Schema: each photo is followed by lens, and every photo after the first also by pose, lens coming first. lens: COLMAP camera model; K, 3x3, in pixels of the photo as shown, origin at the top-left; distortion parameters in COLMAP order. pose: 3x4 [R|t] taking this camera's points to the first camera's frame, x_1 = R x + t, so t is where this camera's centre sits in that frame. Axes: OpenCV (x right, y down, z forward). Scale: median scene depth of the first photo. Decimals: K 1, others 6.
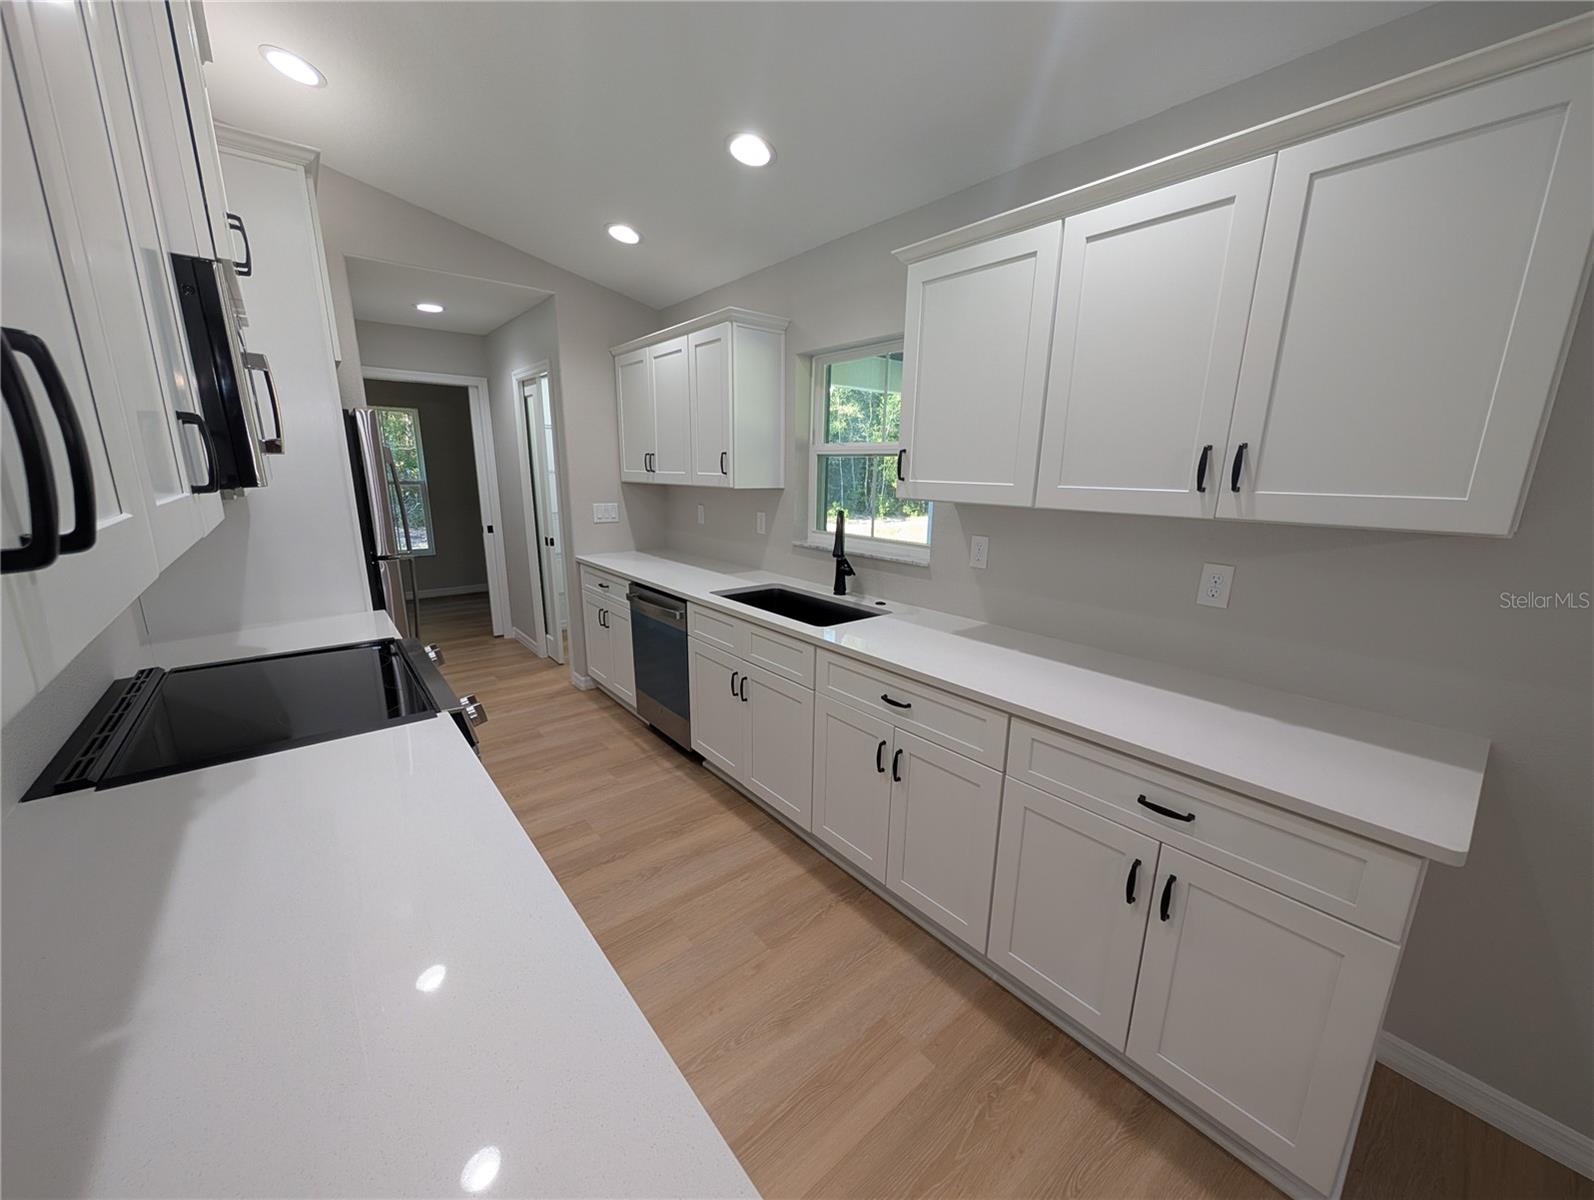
lens RADIAL K [[602.8, 0, 797.4], [0, 602.8, 610.6], [0, 0, 1]] dist [-0.001440, -0.000069]
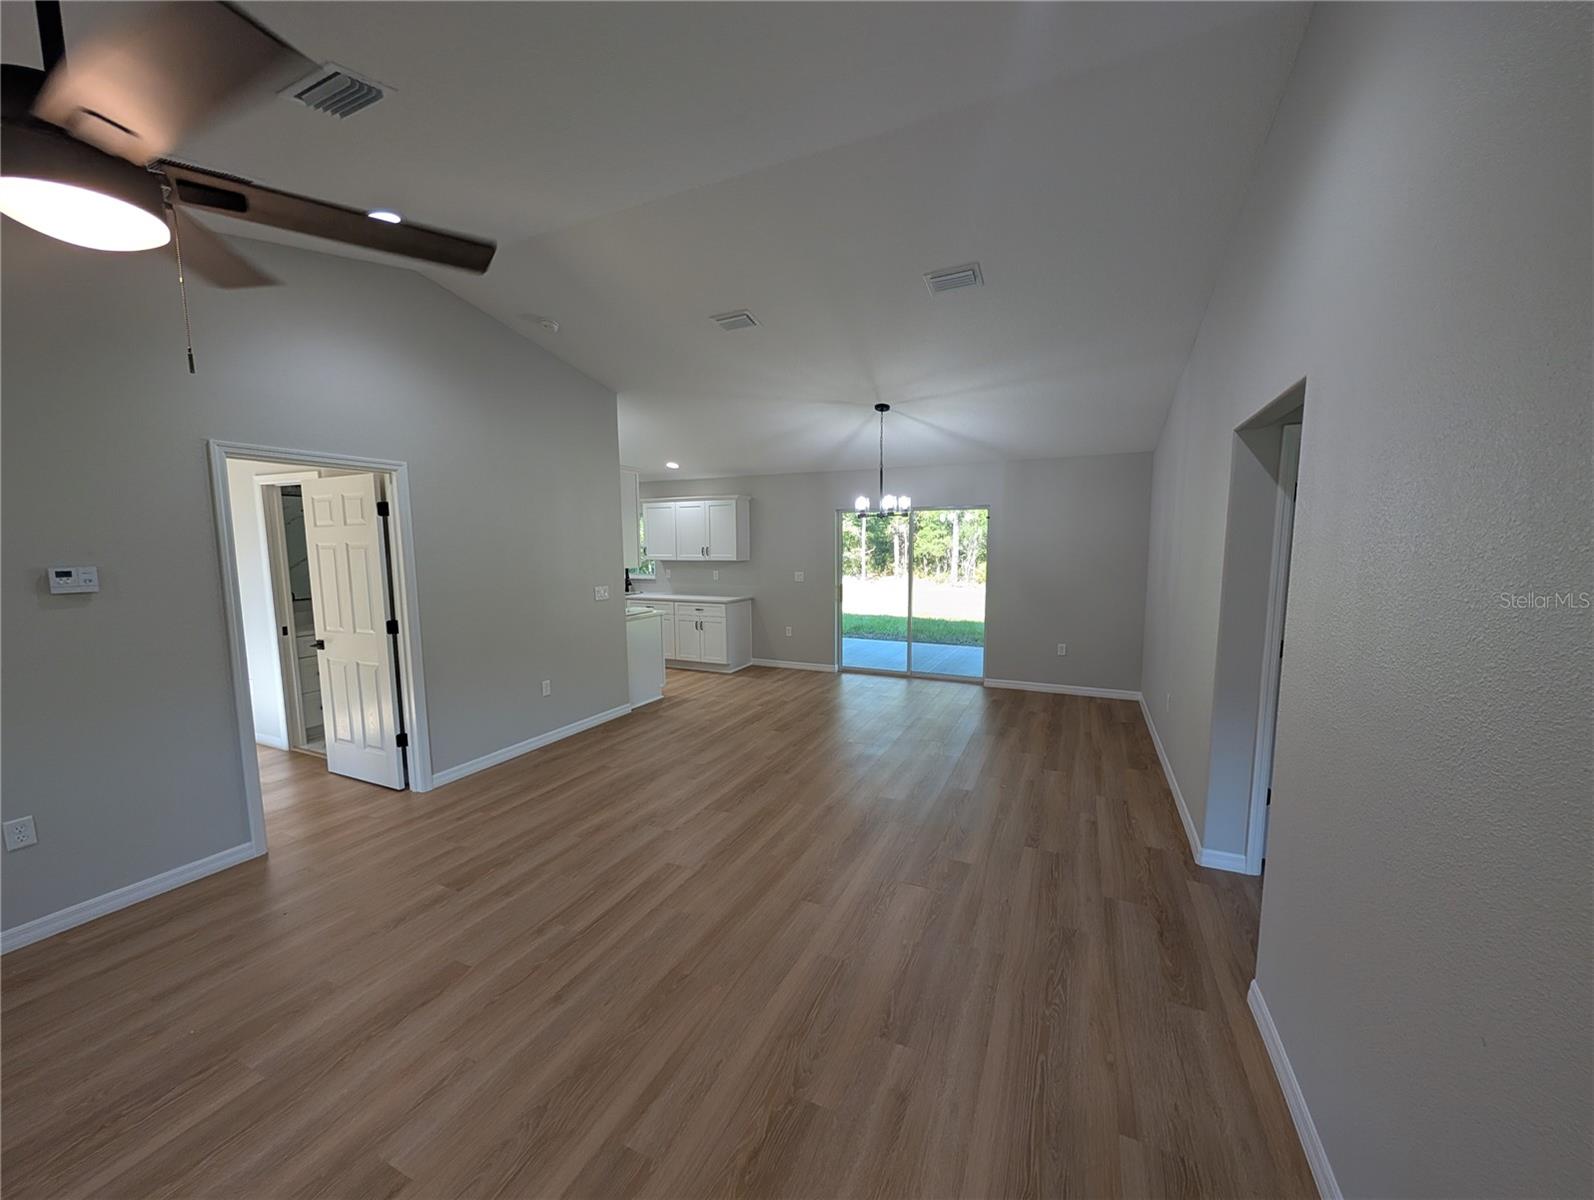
lens RADIAL K [[602.8, 0, 797.4], [0, 602.8, 610.6], [0, 0, 1]] dist [-0.001440, -0.000069]
pose [[0.902262, -0.067737, 0.425834, -0.627070], [0.116607, 0.989116, -0.089730, 0.604190], [-0.415121, 0.130615, 0.900341, -2.872761]]
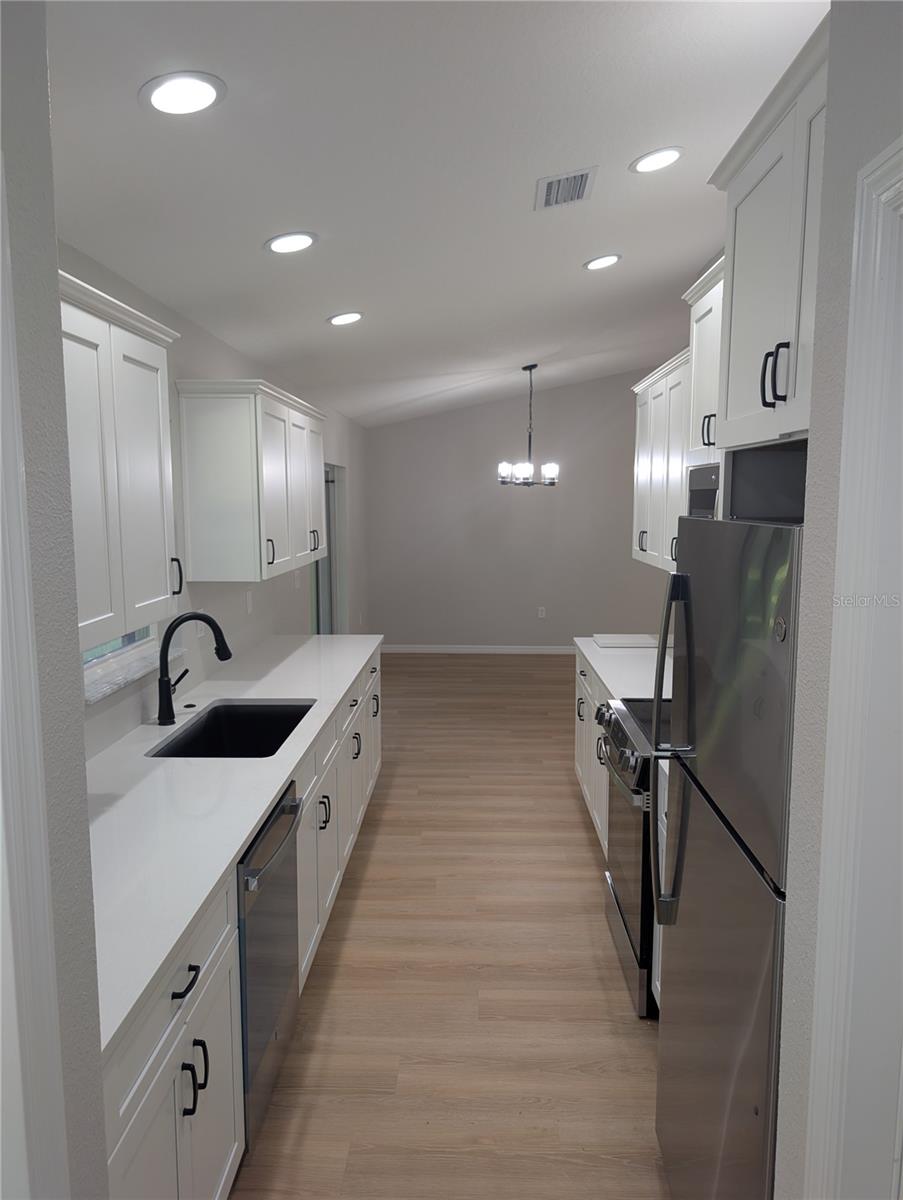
lens RADIAL K [[840.7, 0, 451.5], [0, 840.7, 600.0], [0, 0, 1]] dist [-0.000921, 0.000063]
pose [[-0.751934, -0.090663, 0.652974, -1.223026], [0.141616, 0.945160, 0.294310, -0.606914], [-0.643848, 0.313773, -0.697859, 2.000590]]
